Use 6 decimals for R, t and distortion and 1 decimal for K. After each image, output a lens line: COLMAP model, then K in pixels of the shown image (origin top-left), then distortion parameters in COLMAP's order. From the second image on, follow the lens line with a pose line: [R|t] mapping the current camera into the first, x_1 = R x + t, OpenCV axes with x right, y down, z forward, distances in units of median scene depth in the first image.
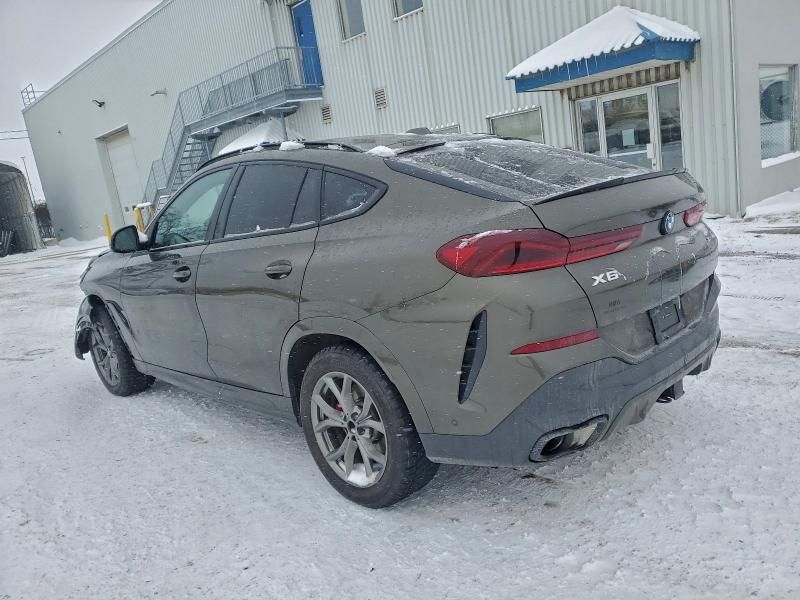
lens RADIAL K [[621.0, 0, 401.1], [0, 621.0, 299.2], [0, 0, 1]] dist [0.026595, -0.012133]
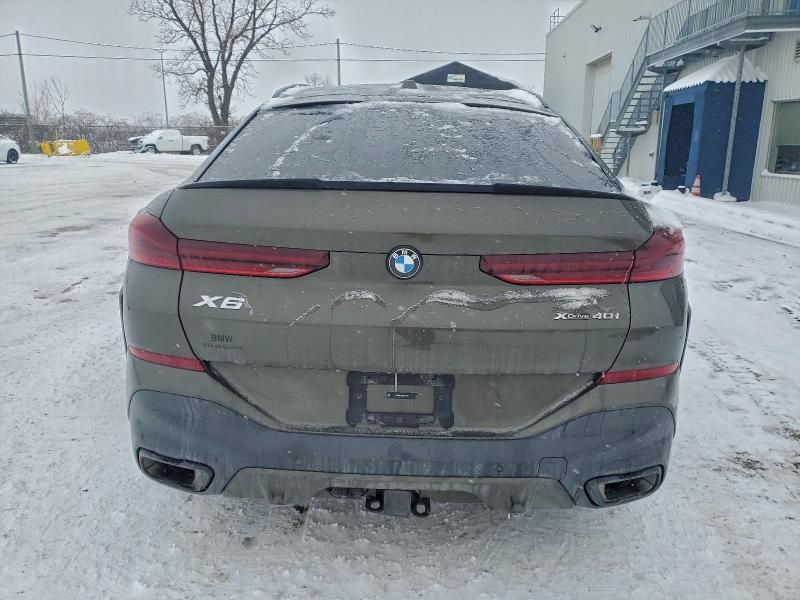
lens RADIAL K [[621.0, 0, 401.9], [0, 621.0, 302.1], [0, 0, 1]] dist [0.026595, -0.012133]
pose [[0.682026, 0.314908, -0.660056, 0.152396], [-0.240178, 0.948932, 0.204556, -0.037893], [0.690764, 0.019018, 0.722830, 0.093233]]
